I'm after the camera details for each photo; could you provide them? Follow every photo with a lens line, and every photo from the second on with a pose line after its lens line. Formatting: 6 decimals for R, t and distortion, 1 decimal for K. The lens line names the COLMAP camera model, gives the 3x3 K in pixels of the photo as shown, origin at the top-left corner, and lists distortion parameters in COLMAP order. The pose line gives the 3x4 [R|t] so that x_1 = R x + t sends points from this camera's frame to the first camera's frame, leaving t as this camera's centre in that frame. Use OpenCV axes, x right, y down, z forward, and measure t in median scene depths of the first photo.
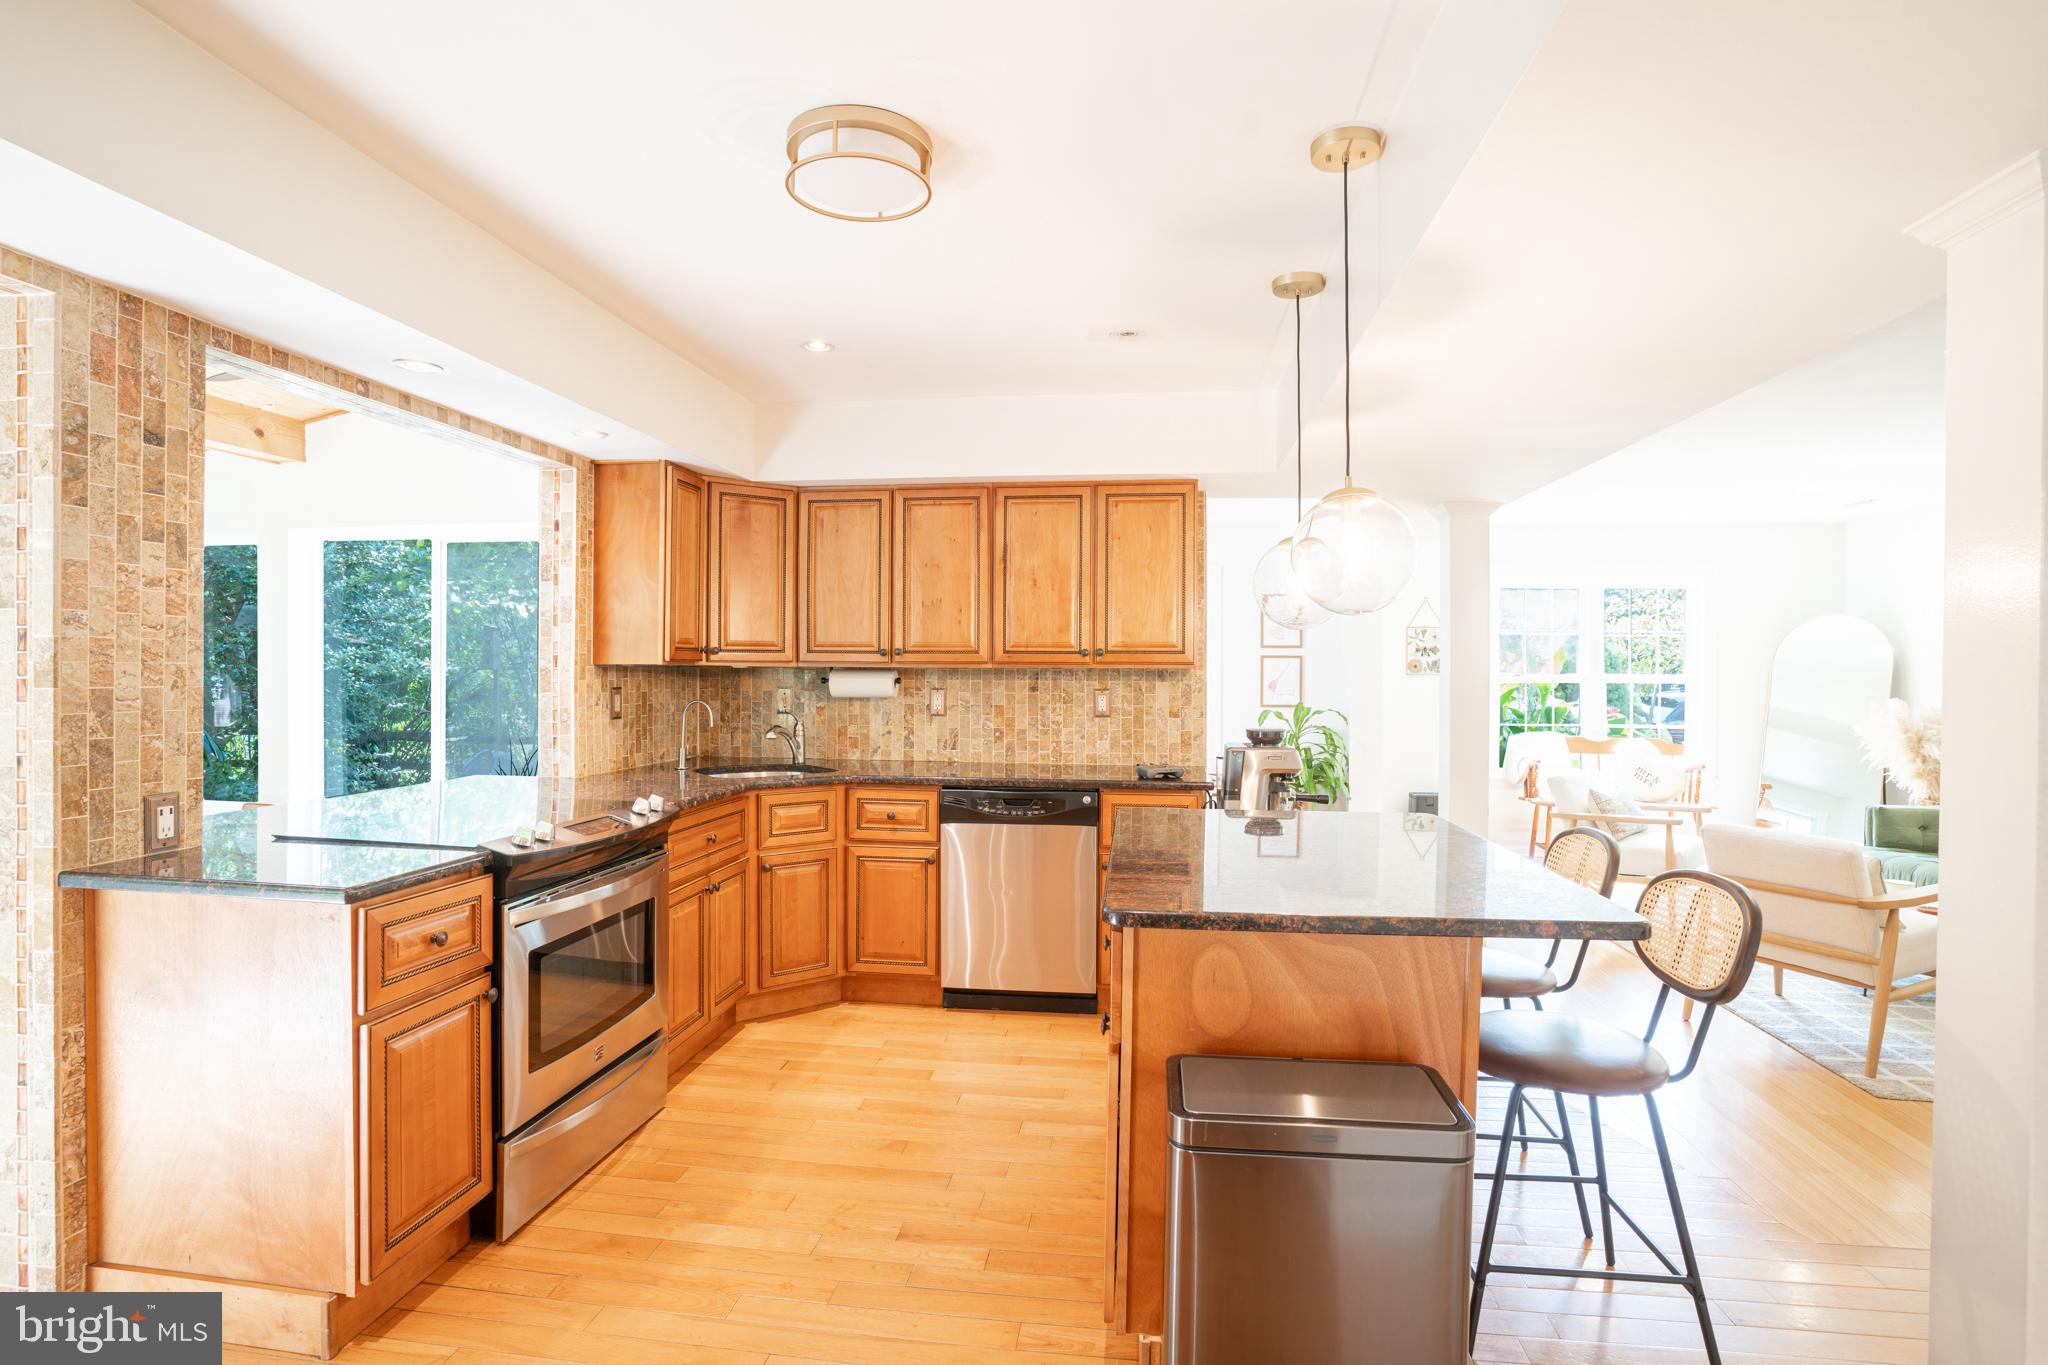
lens RADIAL K [[1011.4, 0, 1023.6], [0, 1011.4, 677.5], [0, 0, 1]] dist [-0.002055, -0.000219]
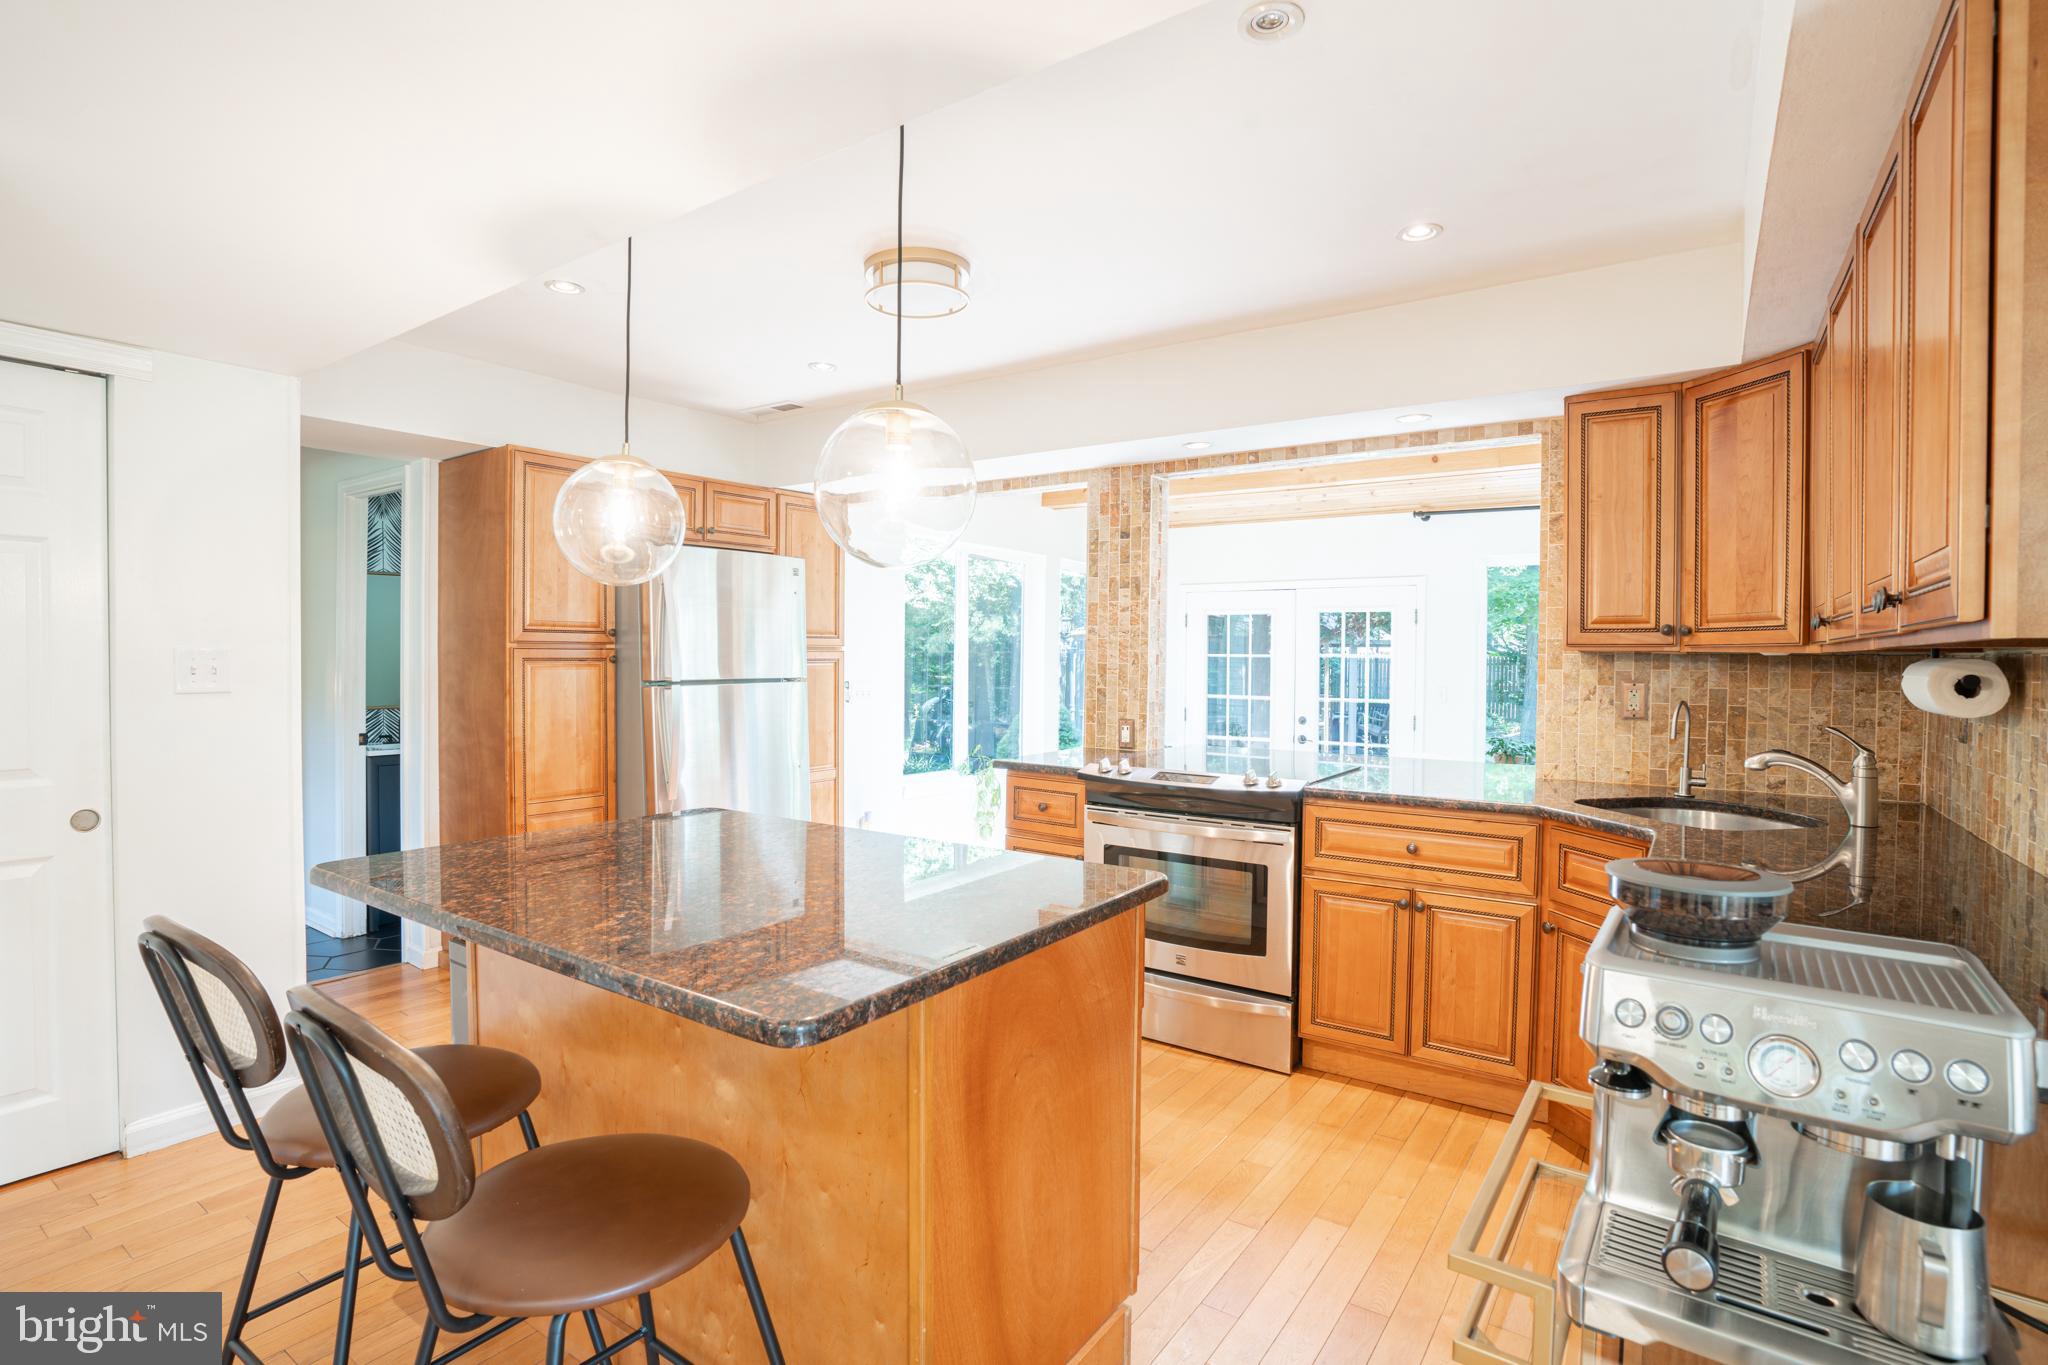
lens RADIAL K [[1011.4, 0, 1023.2], [0, 1011.4, 669.8], [0, 0, 1]] dist [-0.002055, -0.000219]
pose [[-0.445308, 0.014203, -0.895265, 0.940069], [-0.012659, 0.999674, 0.022156, -0.018173], [0.895288, 0.021200, -0.444983, 1.643108]]
